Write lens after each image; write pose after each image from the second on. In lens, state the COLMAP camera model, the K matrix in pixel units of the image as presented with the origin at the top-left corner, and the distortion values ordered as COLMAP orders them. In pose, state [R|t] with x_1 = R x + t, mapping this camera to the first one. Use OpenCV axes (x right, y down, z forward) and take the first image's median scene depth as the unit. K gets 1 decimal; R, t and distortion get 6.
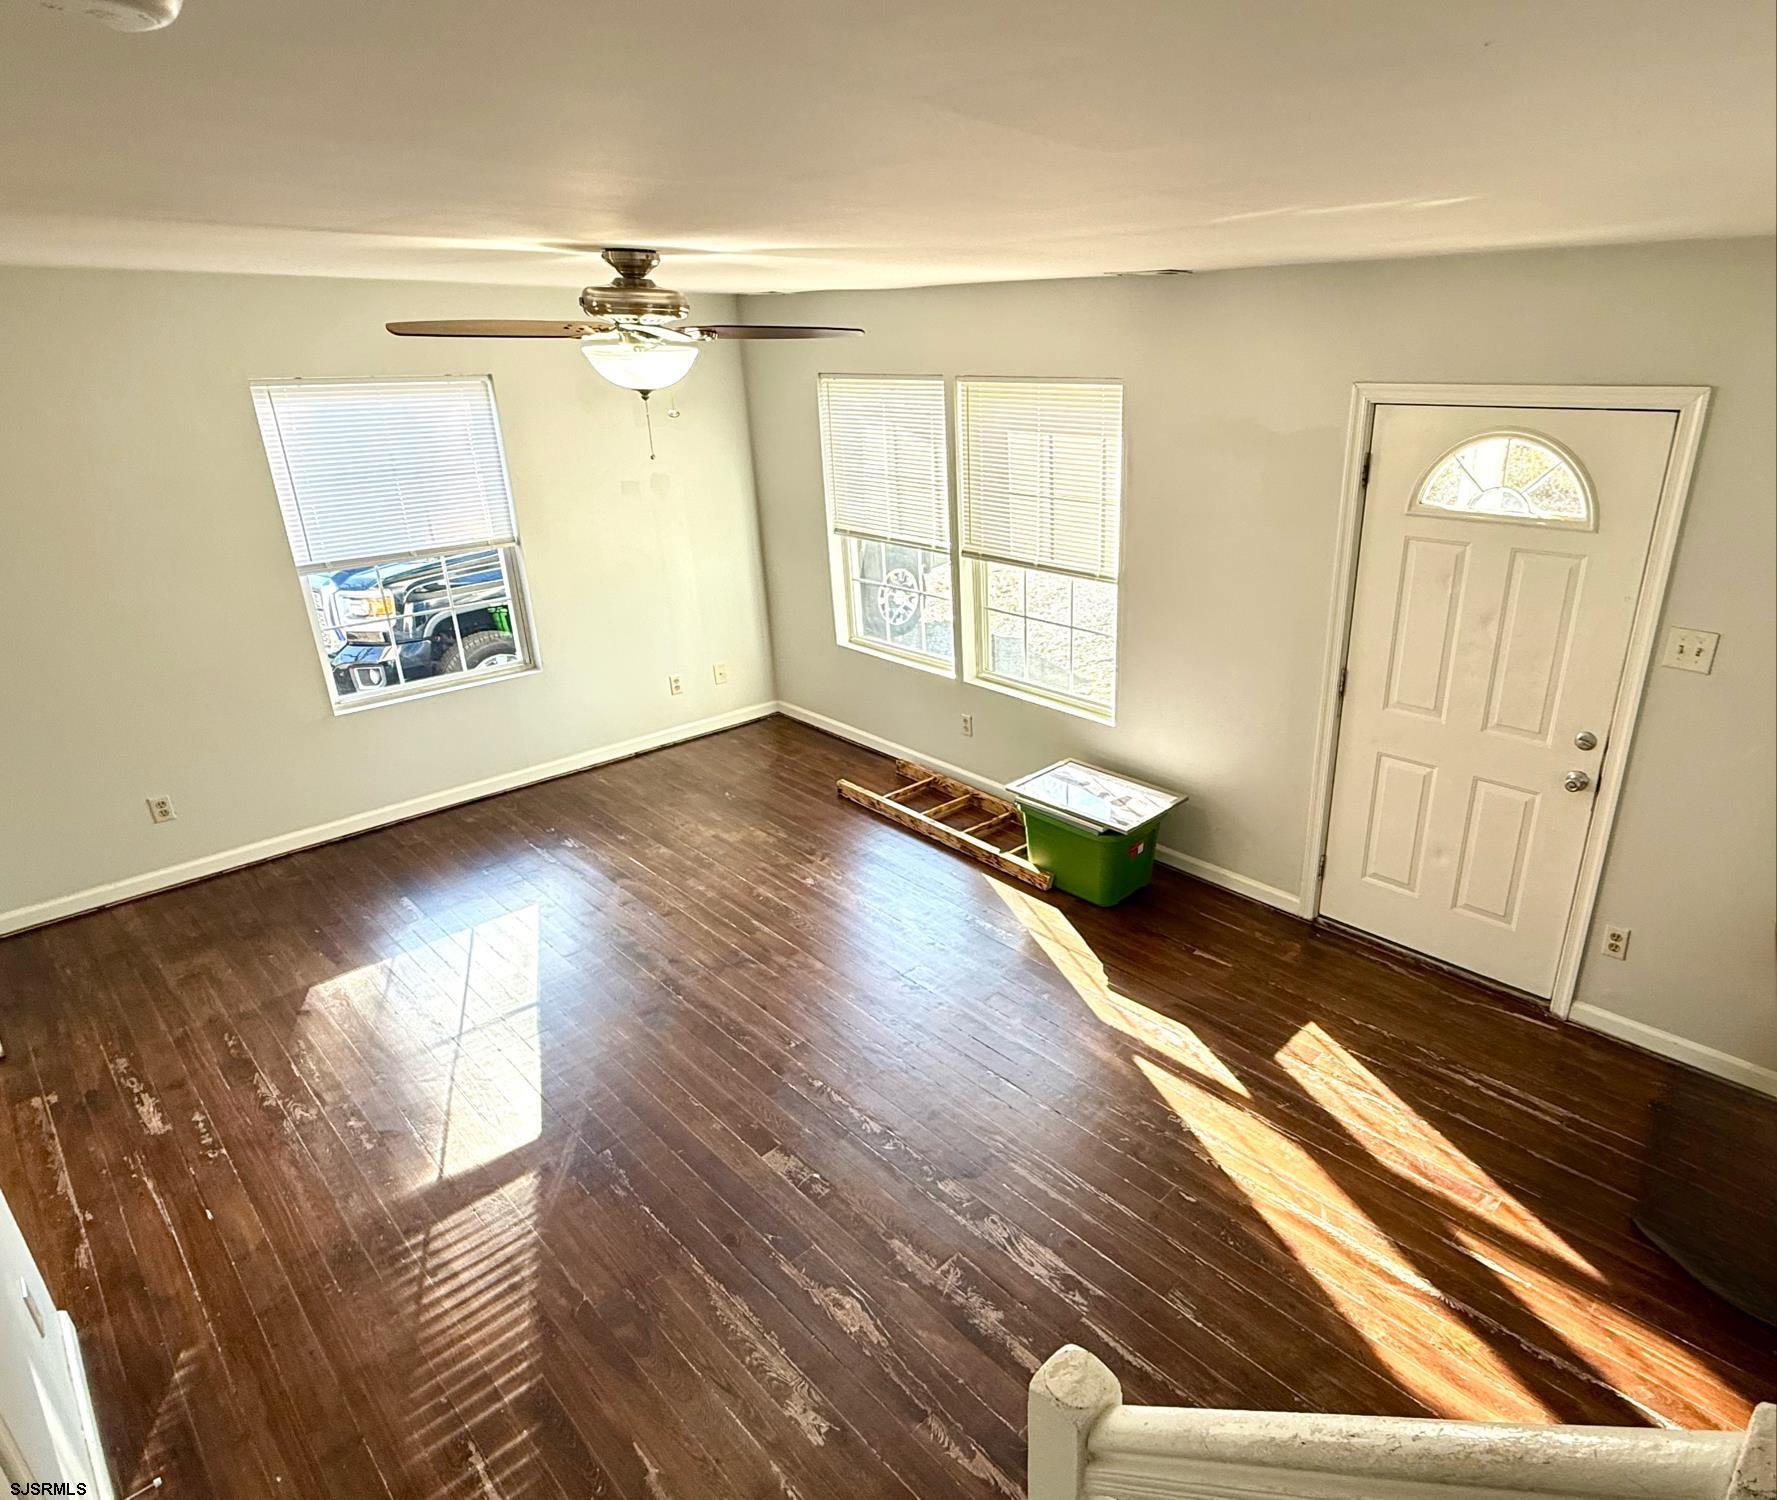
lens RADIAL K [[1051.1, 0, 969.9], [0, 1051.1, 736.4], [0, 0, 1]] dist [-0.000366, 0.000210]
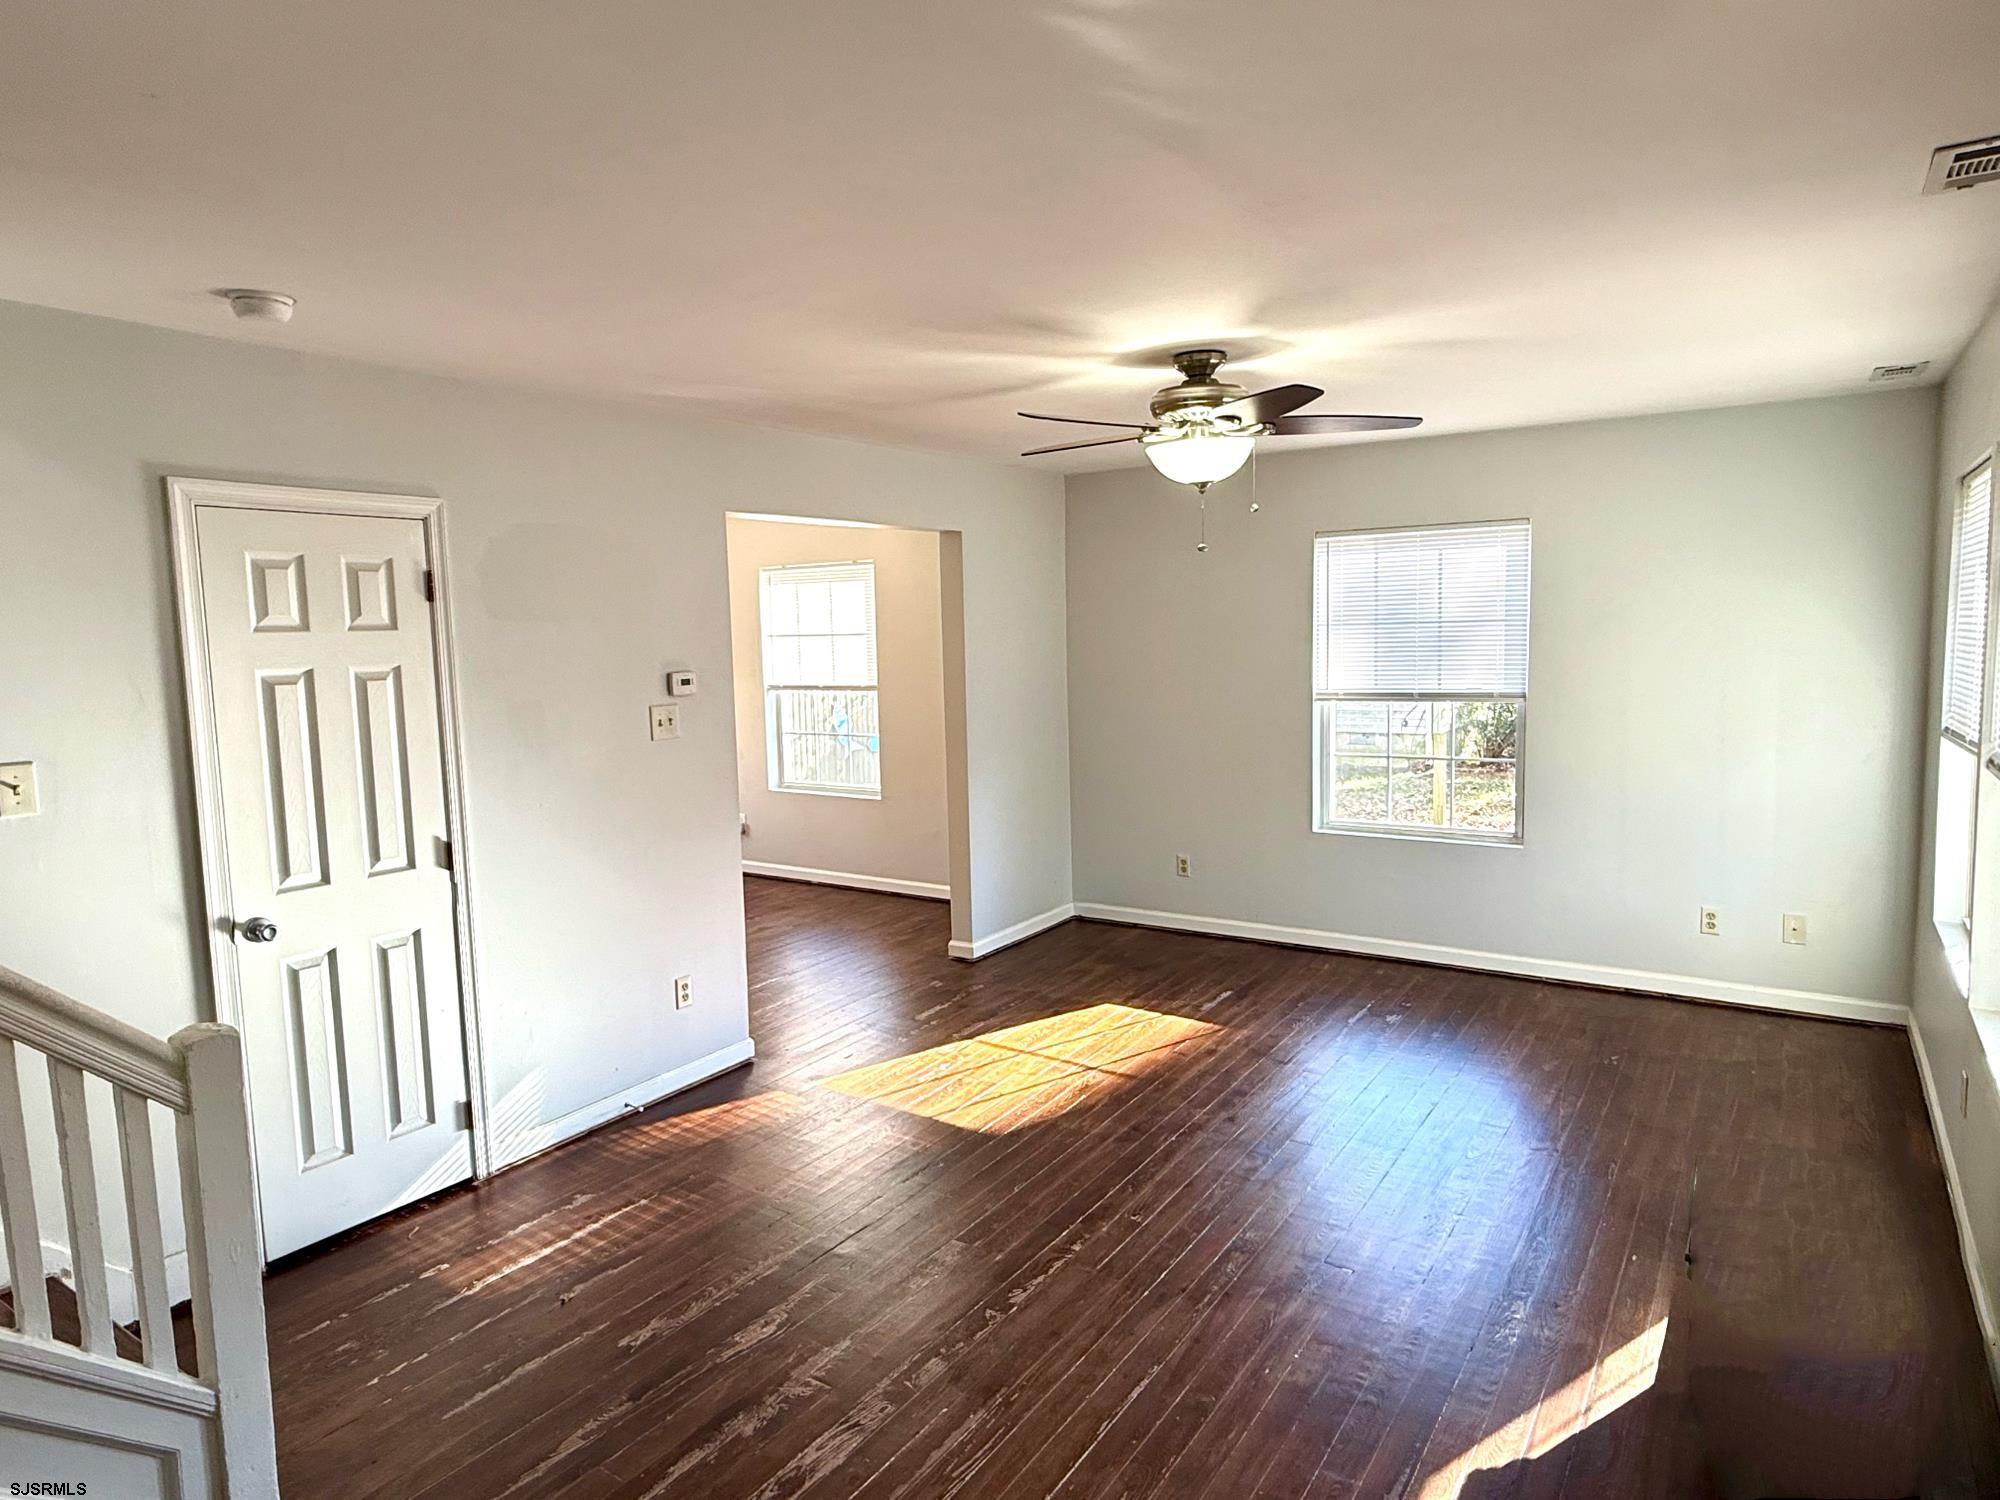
lens RADIAL K [[1170.9, 0, 1000.0], [0, 1170.9, 750.0], [0, 0, 1]] dist [0.001788, 0.003686]
pose [[0.186136, 0.110397, -0.976302, 0.811993], [-0.323696, 0.945083, 0.045153, -0.080871], [0.927672, 0.307620, 0.211649, 0.694308]]
